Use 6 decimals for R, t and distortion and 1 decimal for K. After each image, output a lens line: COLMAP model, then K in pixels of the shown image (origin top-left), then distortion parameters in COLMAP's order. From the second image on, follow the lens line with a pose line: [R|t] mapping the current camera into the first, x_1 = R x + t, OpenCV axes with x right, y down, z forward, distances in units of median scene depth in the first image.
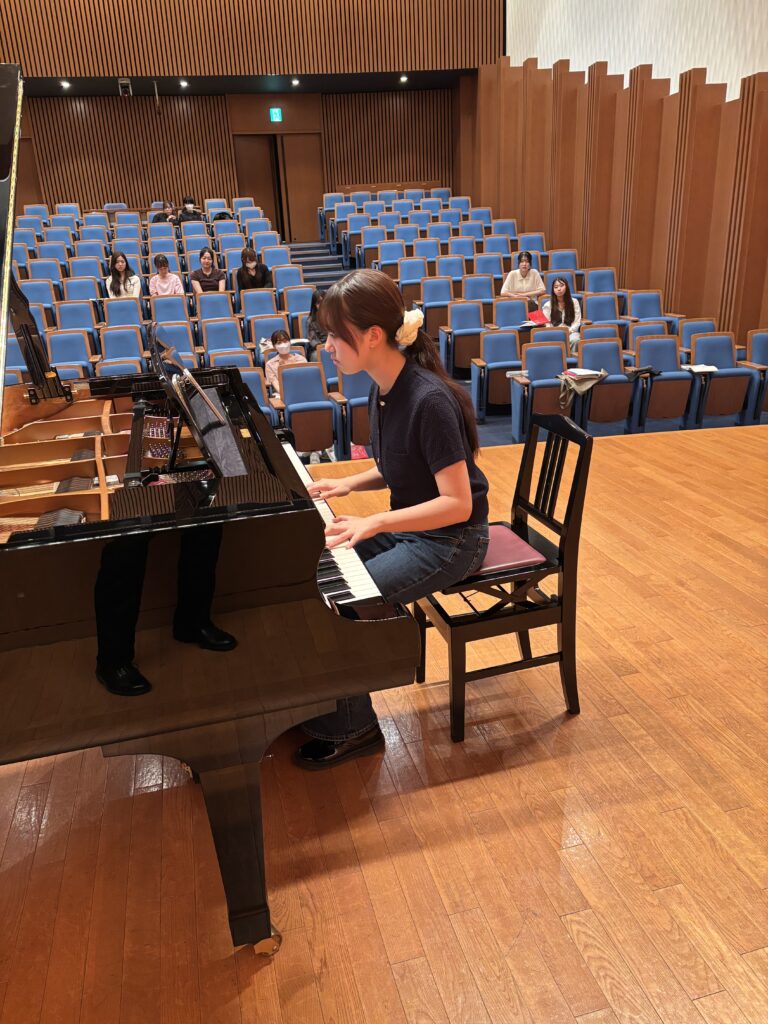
lens RADIAL K [[760.6, 0, 384.0], [0, 760.6, 512.0], [0, 0, 1]] dist [0.041808, -0.051398]
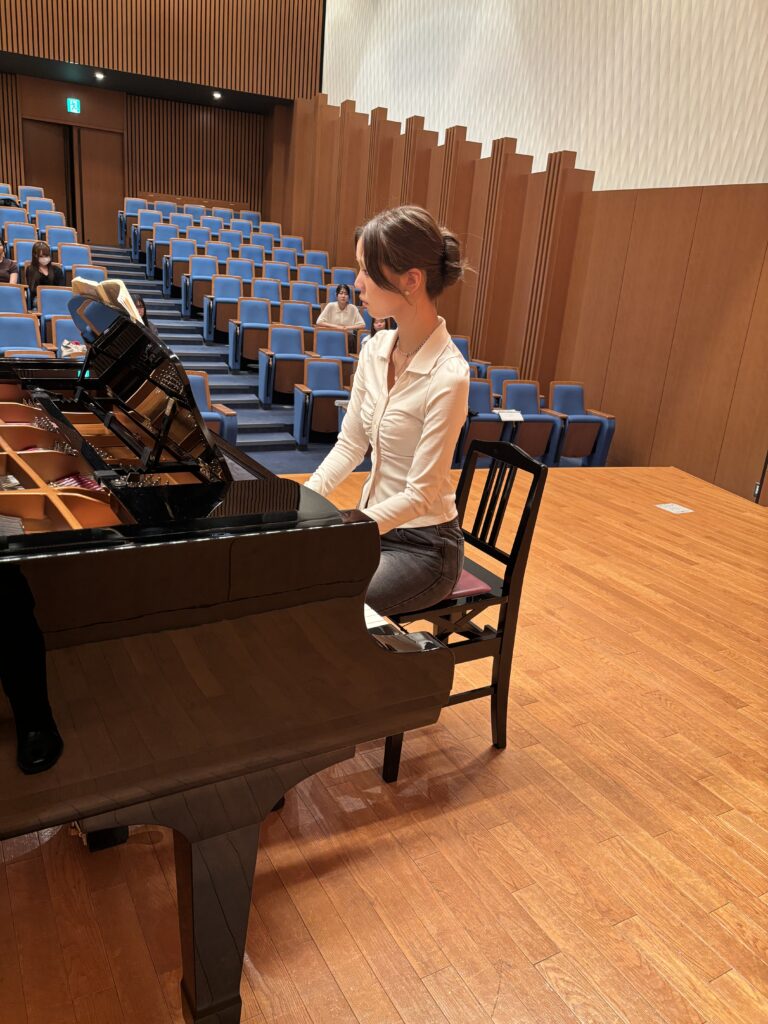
lens RADIAL K [[758.9, 0, 384.0], [0, 758.9, 512.0], [0, 0, 1]] dist [0.054104, -0.057245]
pose [[0.957462, 0.041394, 0.285574, -0.050515], [-0.030989, 0.998684, -0.040860, 0.001920], [-0.286889, 0.030272, 0.957485, 0.024760]]
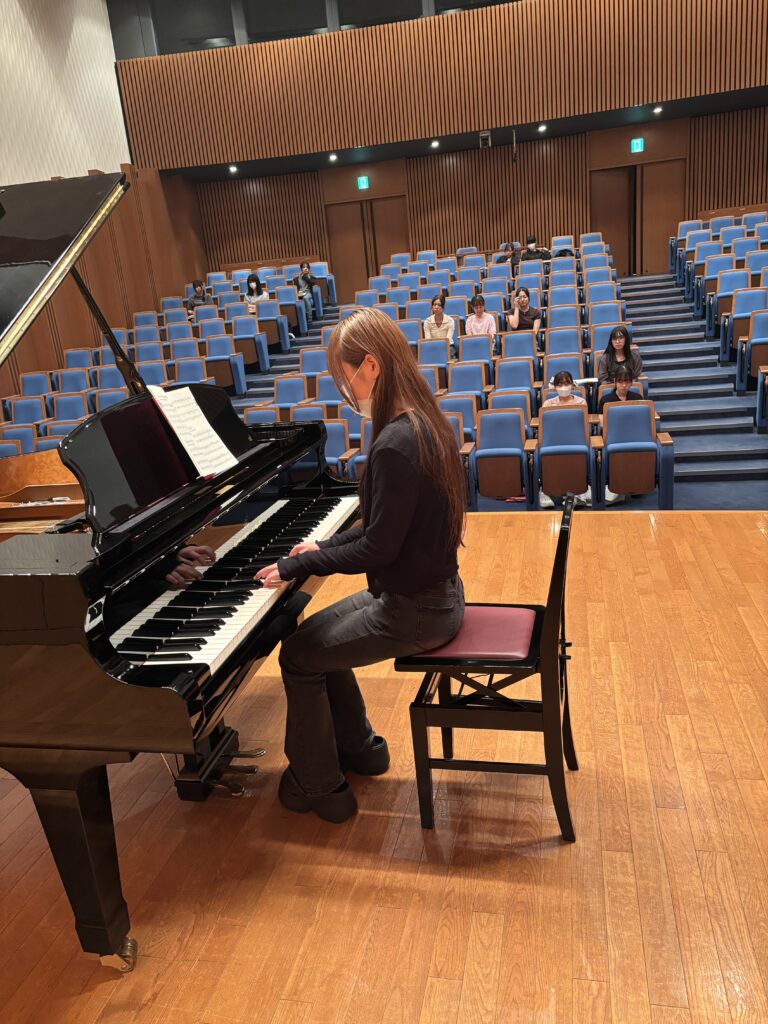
lens RADIAL K [[771.8, 0, 384.0], [0, 771.8, 512.0], [0, 0, 1]] dist [0.003933, 0.005894]
pose [[0.887198, 0.091261, -0.452274, 0.113537], [-0.109947, 0.993822, -0.015140, -0.017194], [0.448099, 0.063159, 0.891750, 0.029892]]
